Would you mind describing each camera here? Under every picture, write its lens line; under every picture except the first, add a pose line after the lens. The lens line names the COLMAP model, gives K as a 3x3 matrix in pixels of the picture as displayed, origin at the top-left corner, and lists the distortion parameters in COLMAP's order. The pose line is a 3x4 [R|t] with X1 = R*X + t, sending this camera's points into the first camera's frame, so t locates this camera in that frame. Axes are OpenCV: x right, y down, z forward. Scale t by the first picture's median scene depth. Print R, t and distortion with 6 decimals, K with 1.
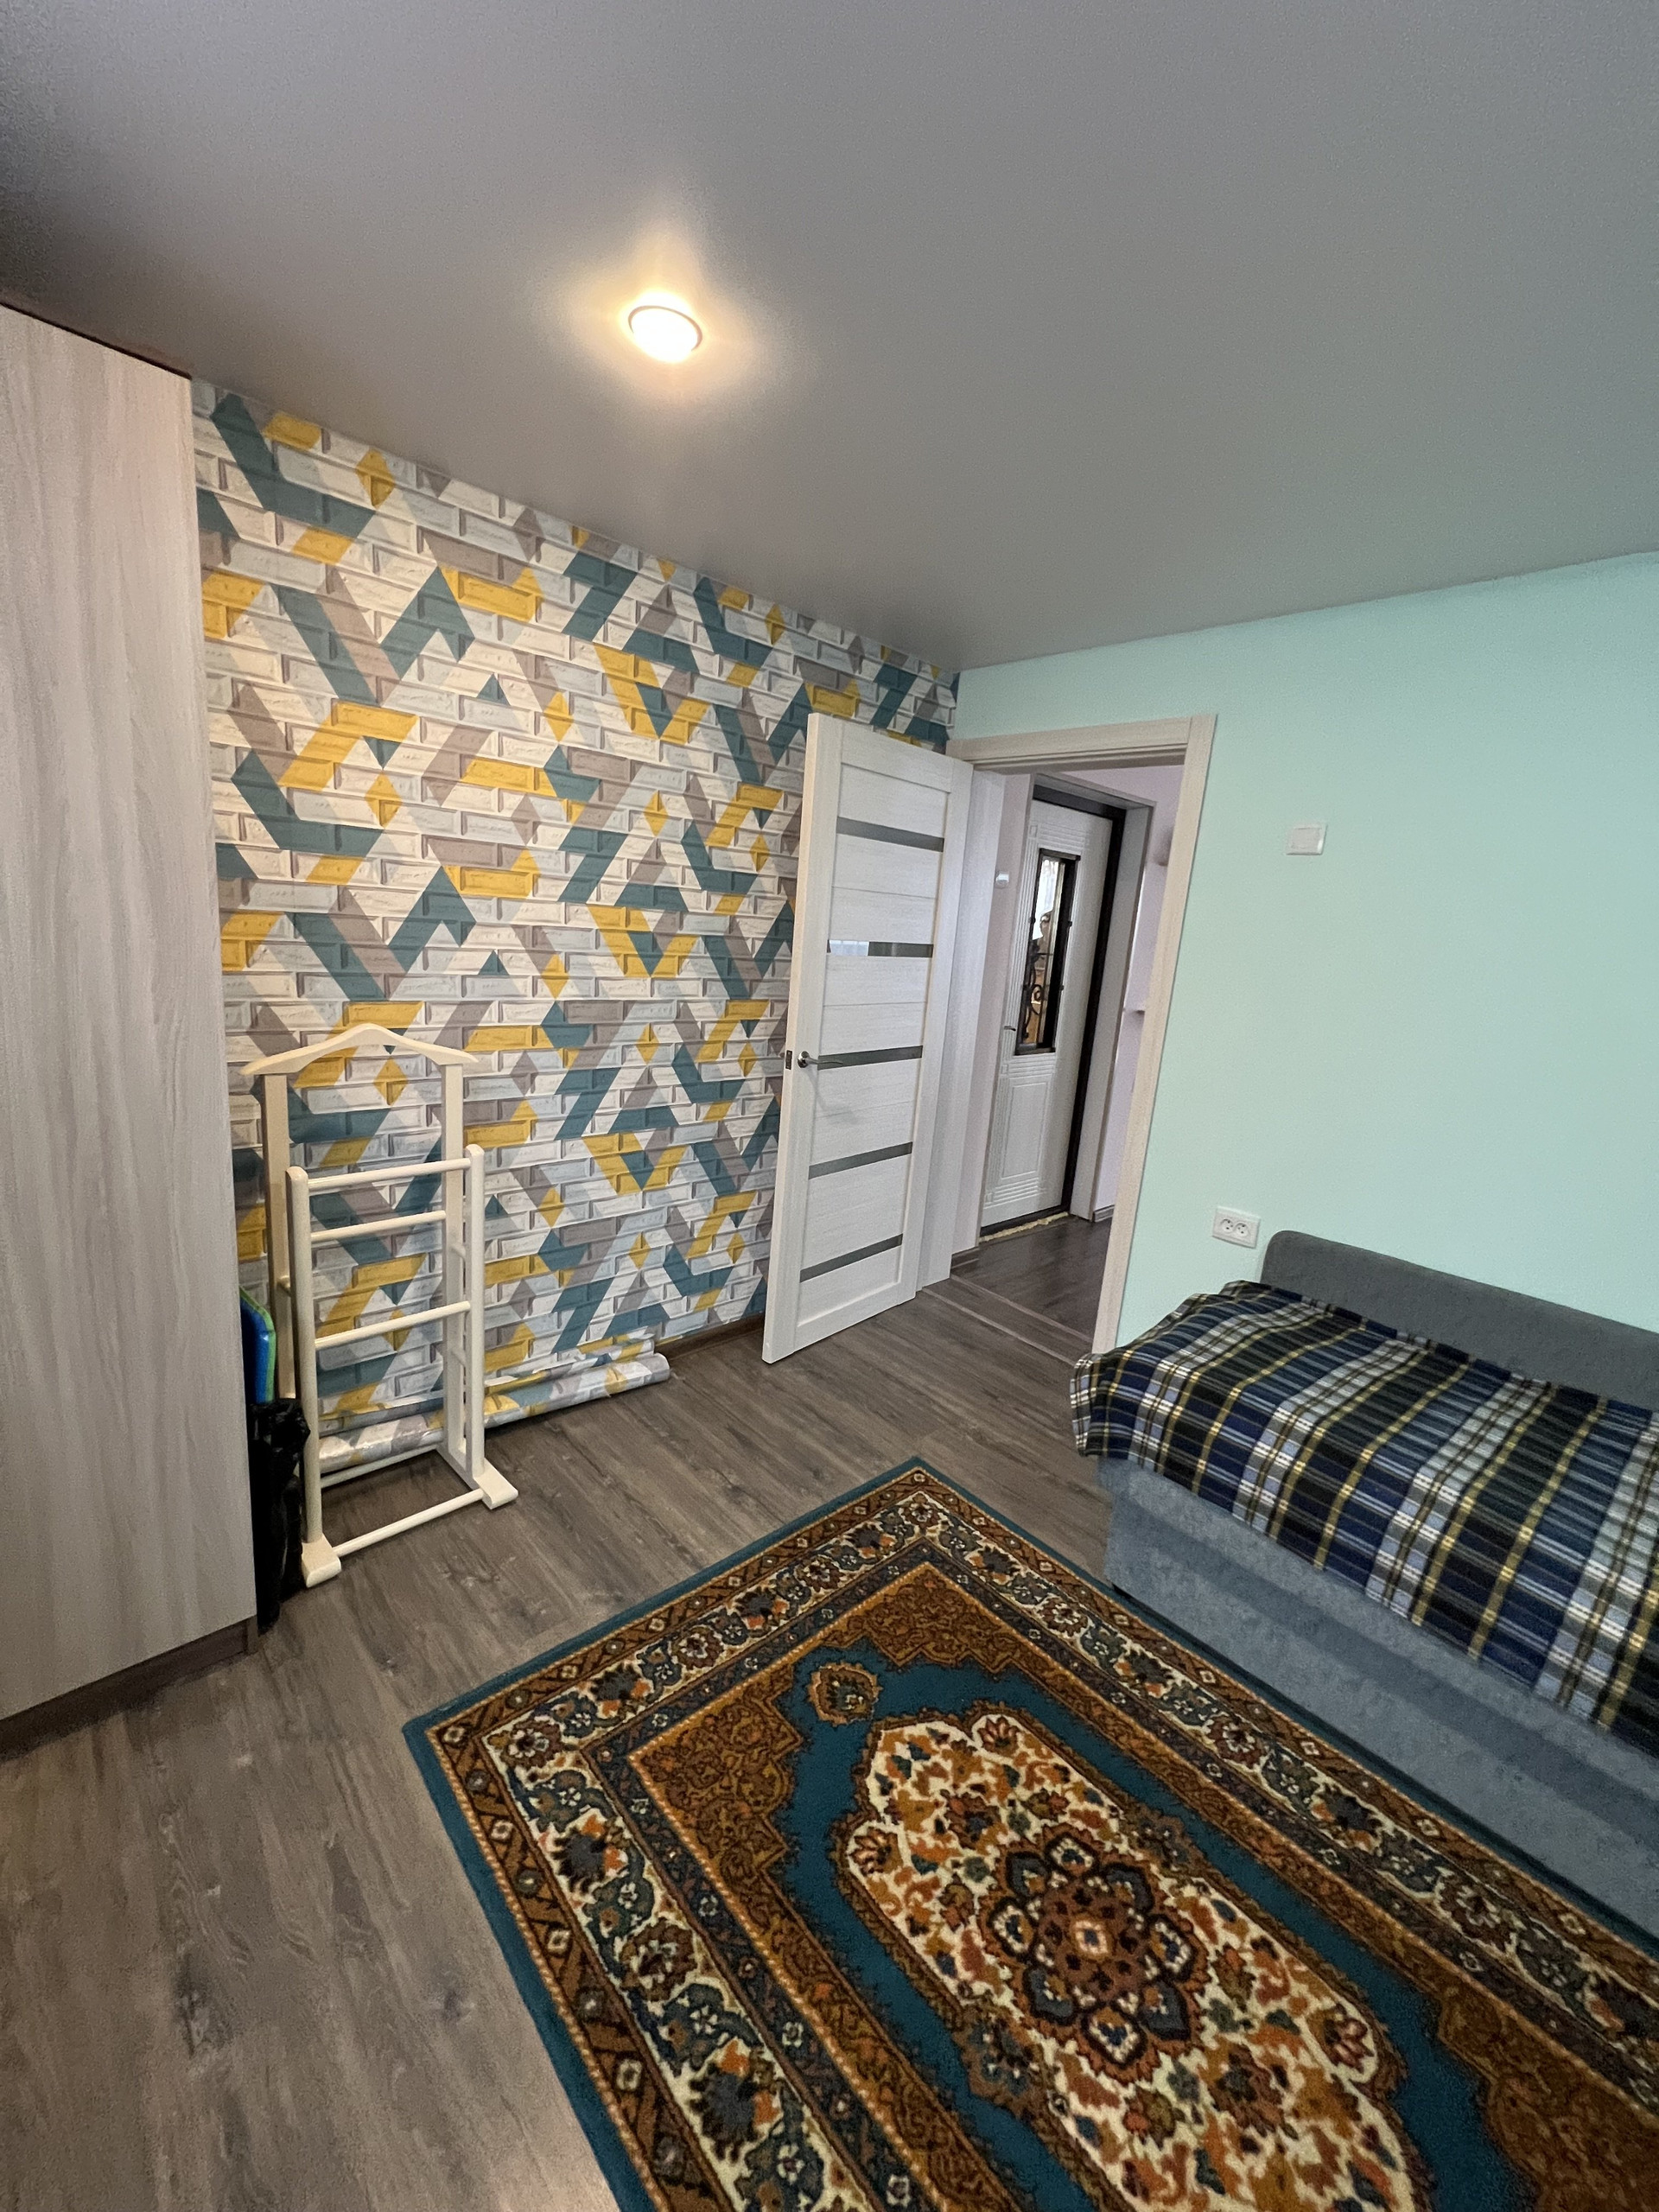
lens RADIAL K [[889.7, 0, 826.7], [0, 889.7, 1107.1], [0, 0, 1]] dist [-0.004391, 0.000555]
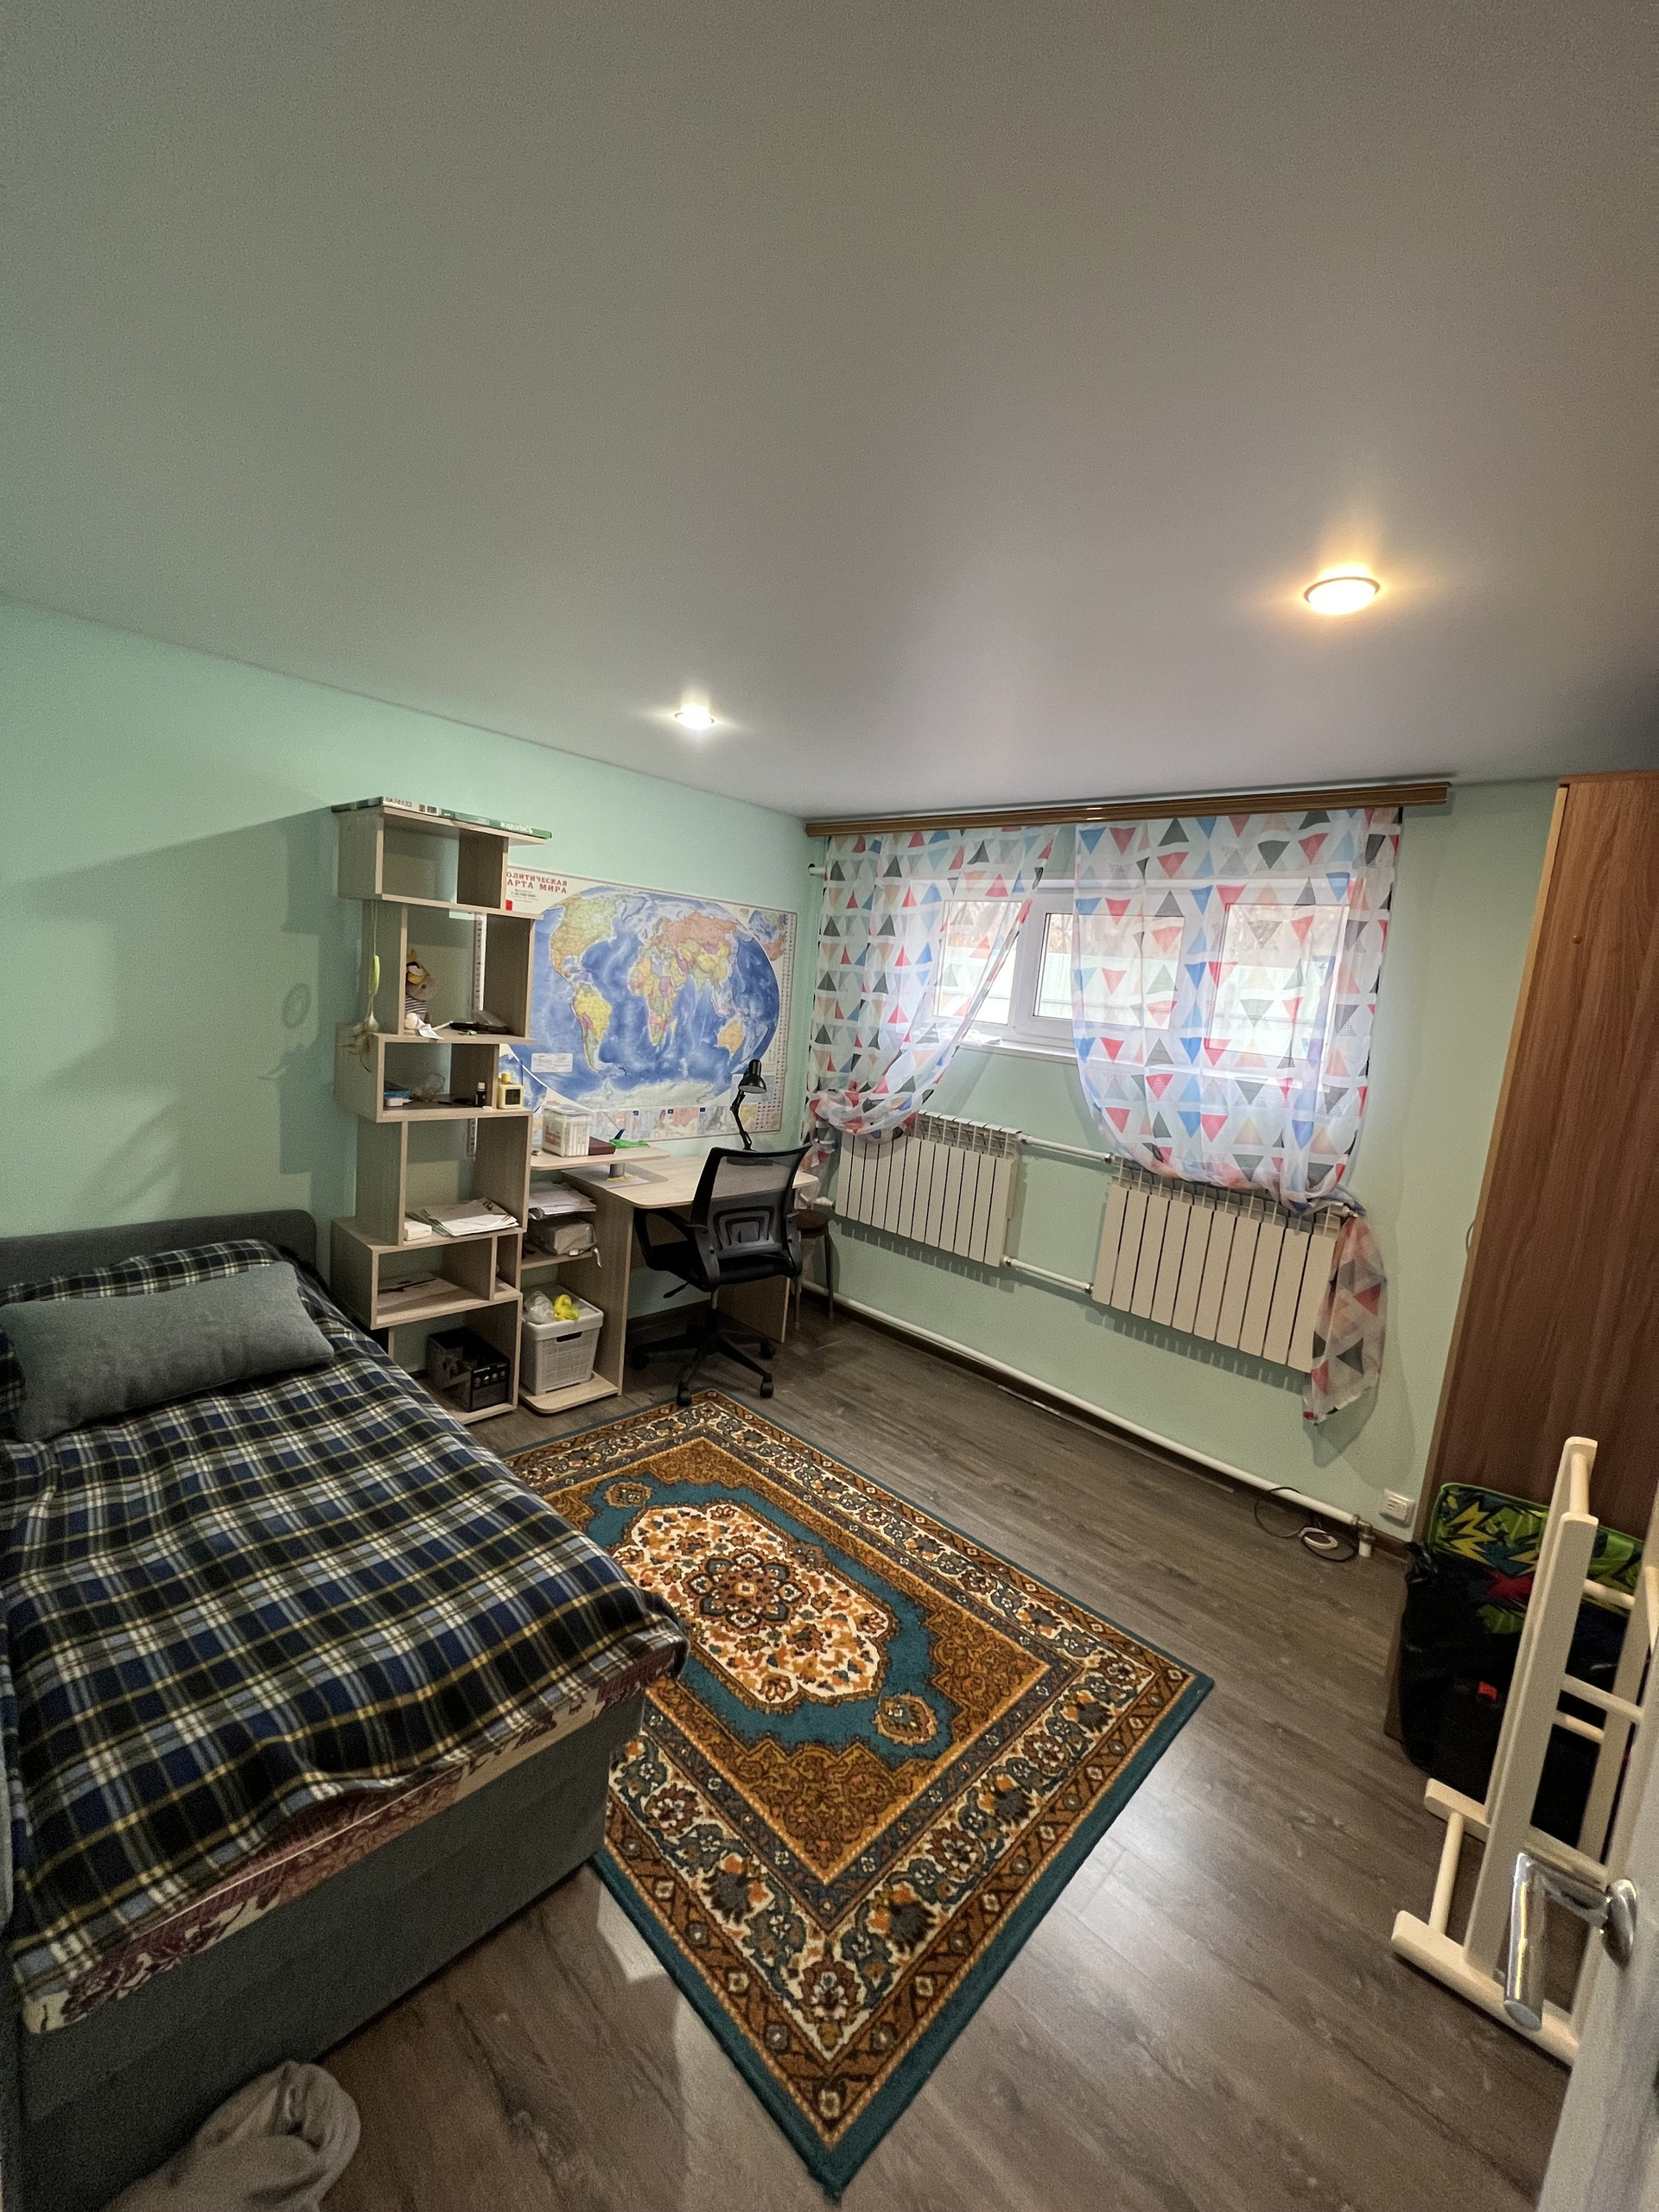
lens RADIAL K [[889.7, 0, 825.9], [0, 889.7, 1107.3], [0, 0, 1]] dist [-0.004391, 0.000555]
pose [[-0.982774, -0.163873, -0.085451, 0.381452], [-0.183212, 0.924609, 0.333964, -0.477833], [0.024281, 0.343867, -0.938704, 1.976783]]
